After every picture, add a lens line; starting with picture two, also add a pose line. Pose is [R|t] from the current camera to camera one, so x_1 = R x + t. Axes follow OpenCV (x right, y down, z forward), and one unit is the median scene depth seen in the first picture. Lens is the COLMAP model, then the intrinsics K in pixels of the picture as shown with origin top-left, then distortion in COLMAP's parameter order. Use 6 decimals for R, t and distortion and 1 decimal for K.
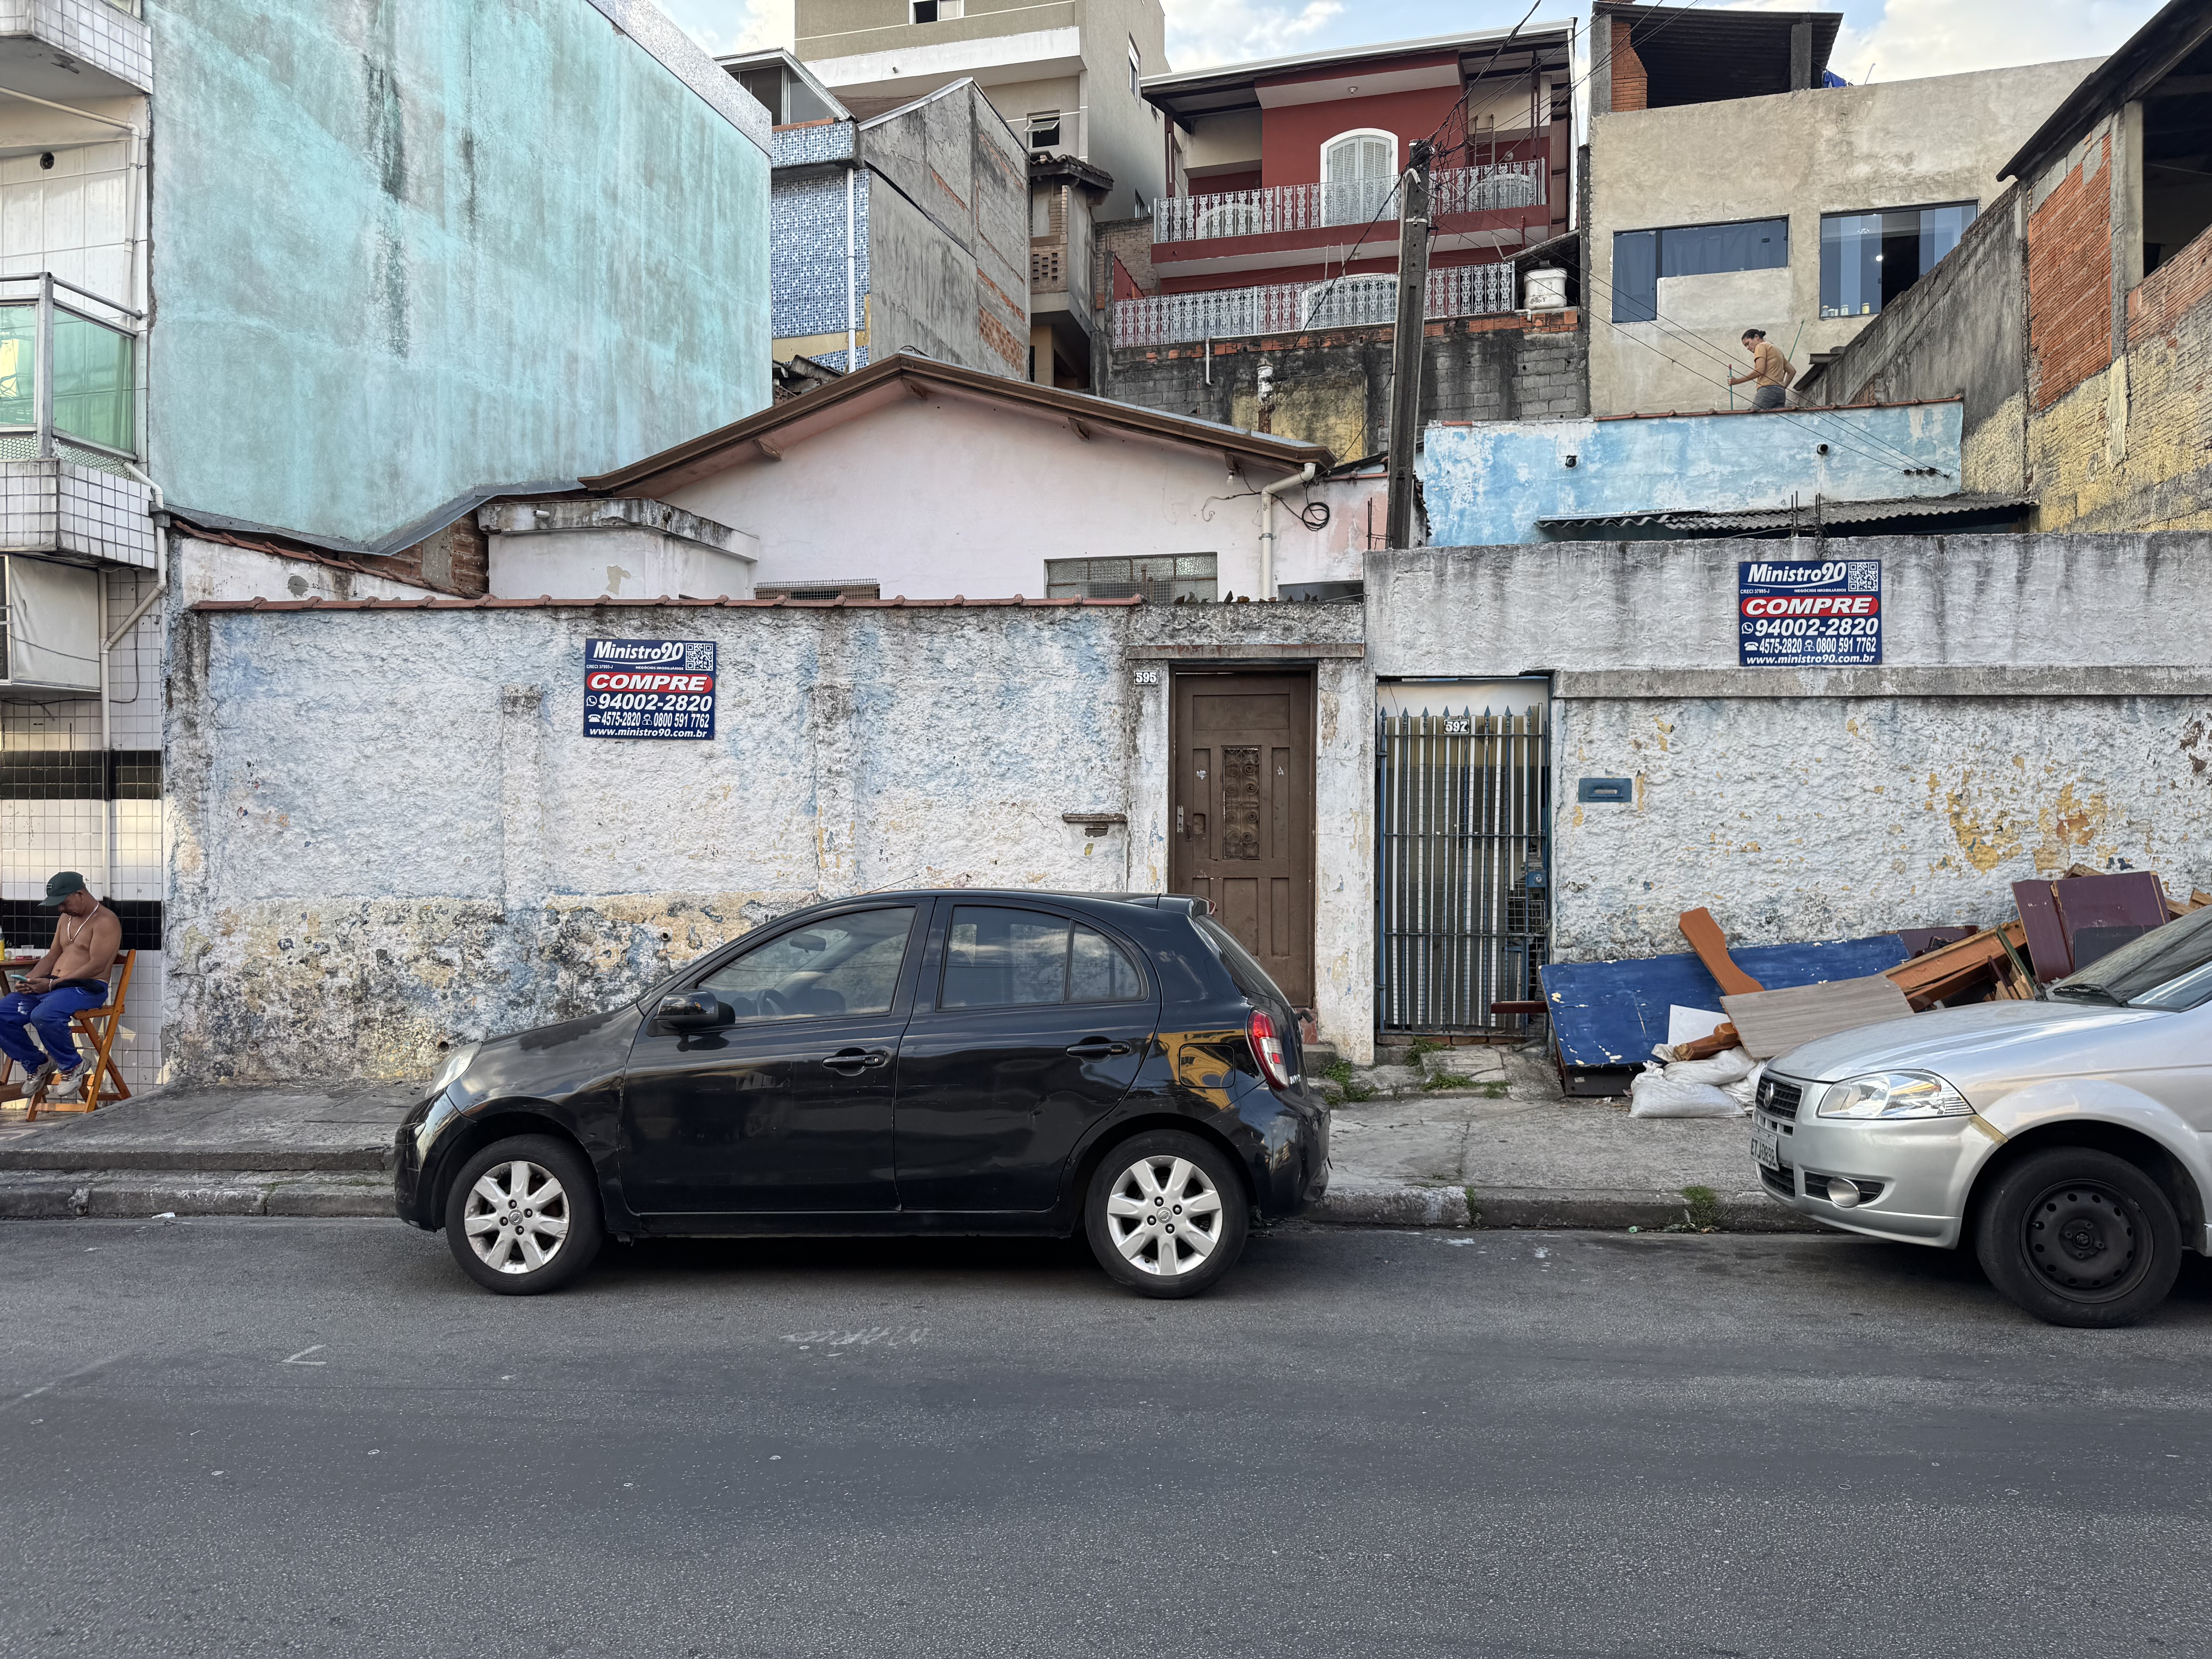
lens RADIAL K [[1546.2, 0, 1103.9], [0, 1546.2, 826.9], [0, 0, 1]] dist [0.071865, -0.086059]
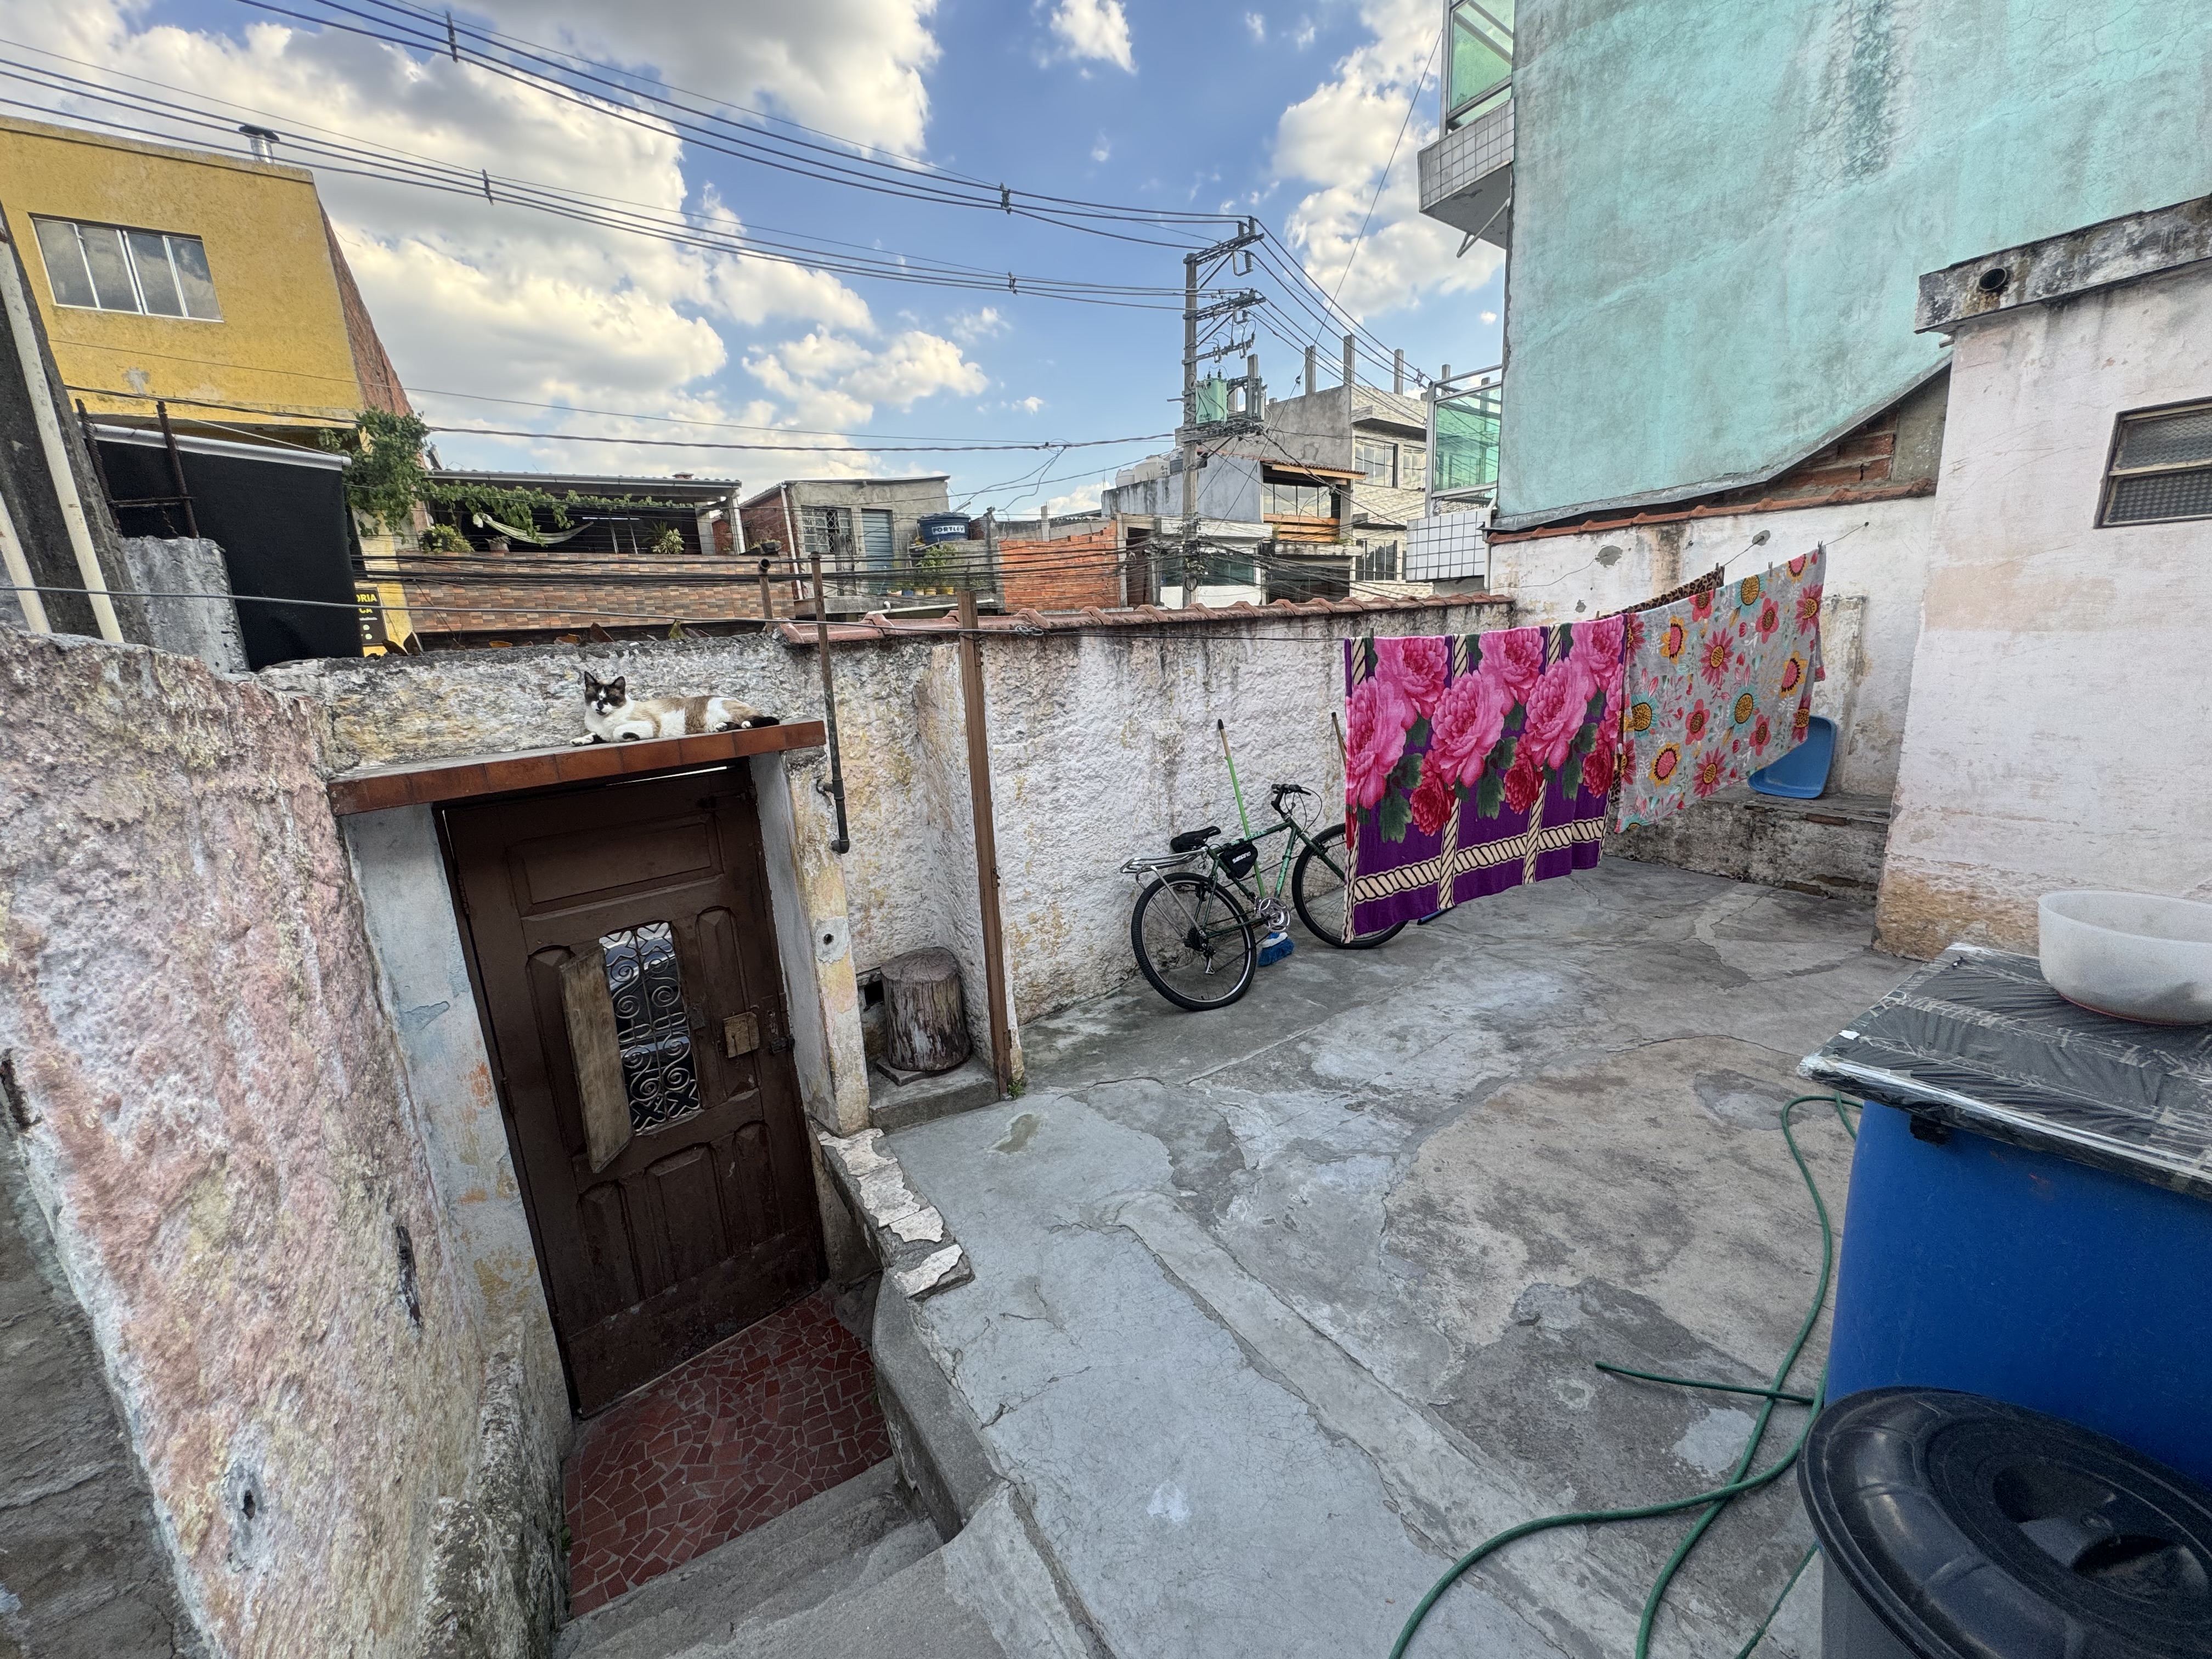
lens RADIAL K [[883.9, 0, 1102.7], [0, 883.9, 837.8], [0, 0, 1]] dist [-0.003652, 0.001026]
pose [[-0.685347, 0.203777, -0.699124, 0.185132], [0.050272, 0.970998, 0.233741, -0.137733], [0.726480, 0.125048, -0.675715, 1.292072]]
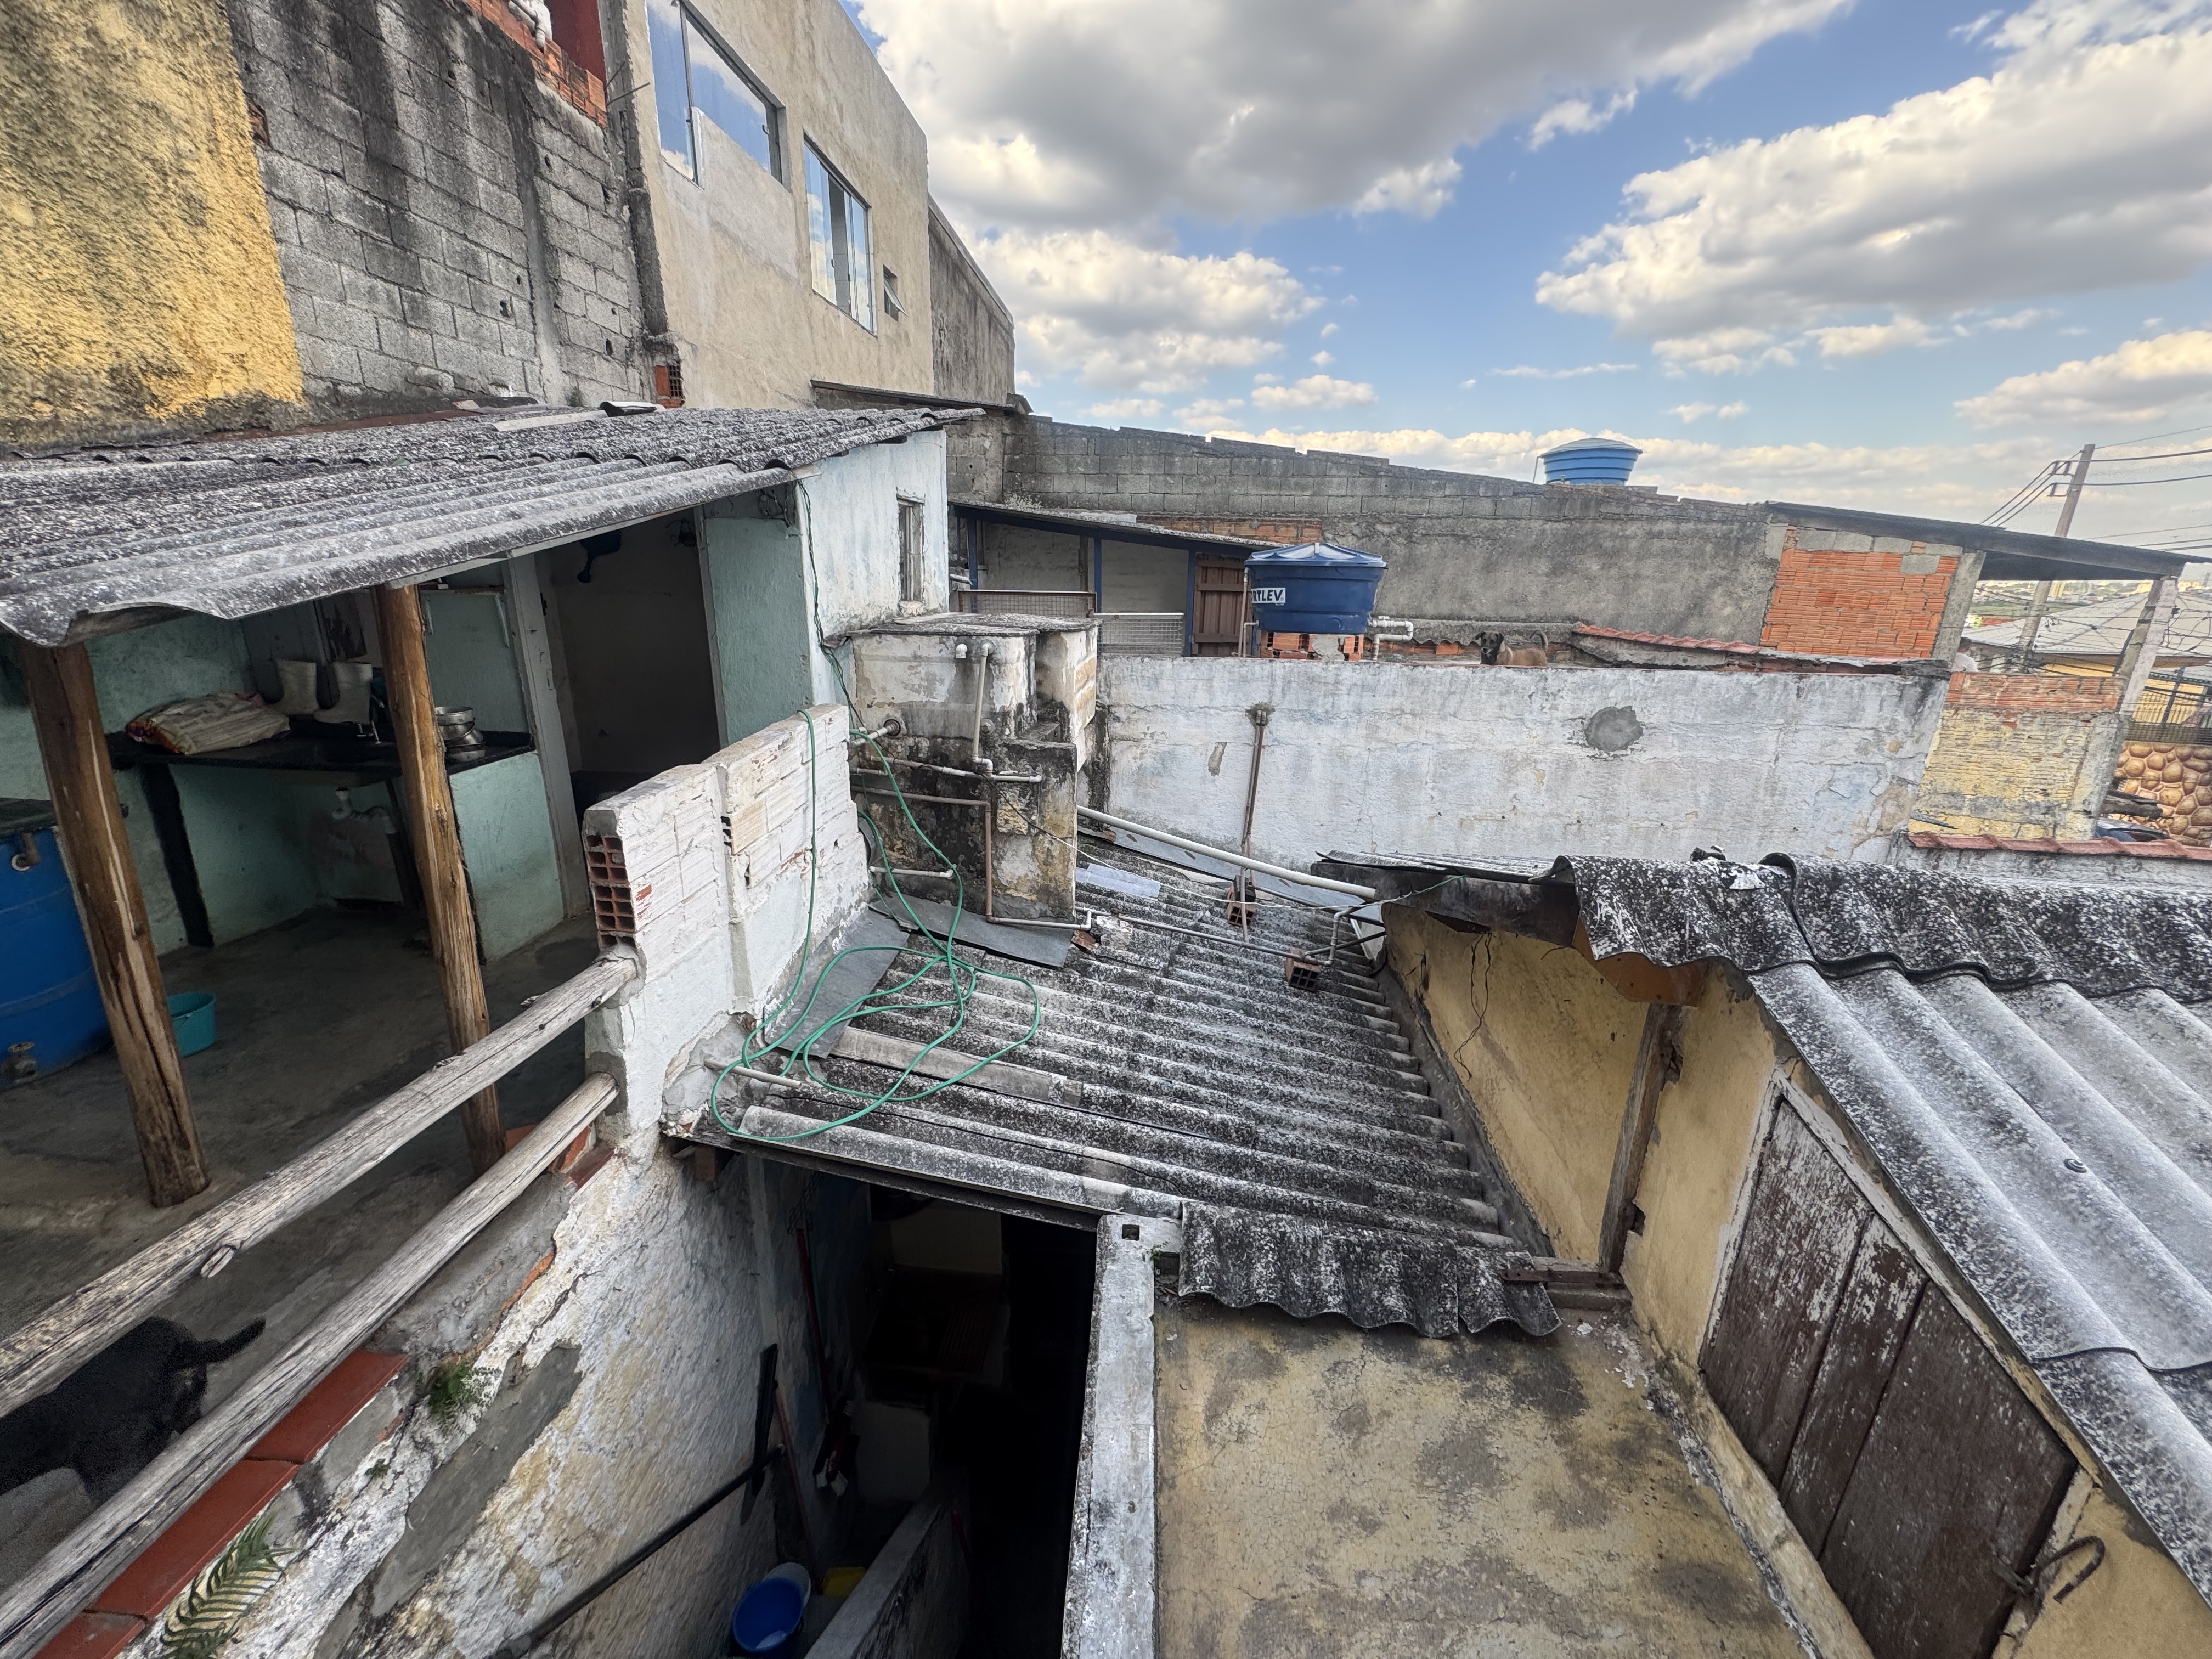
lens RADIAL K [[883.9, 0, 1107.1], [0, 883.9, 829.3], [0, 0, 1]] dist [-0.003652, 0.001026]
pose [[-0.159273, -0.283810, 0.945560, -0.158376], [-0.020861, 0.958540, 0.284192, -0.477018], [-0.987014, 0.025539, -0.158590, 2.309274]]
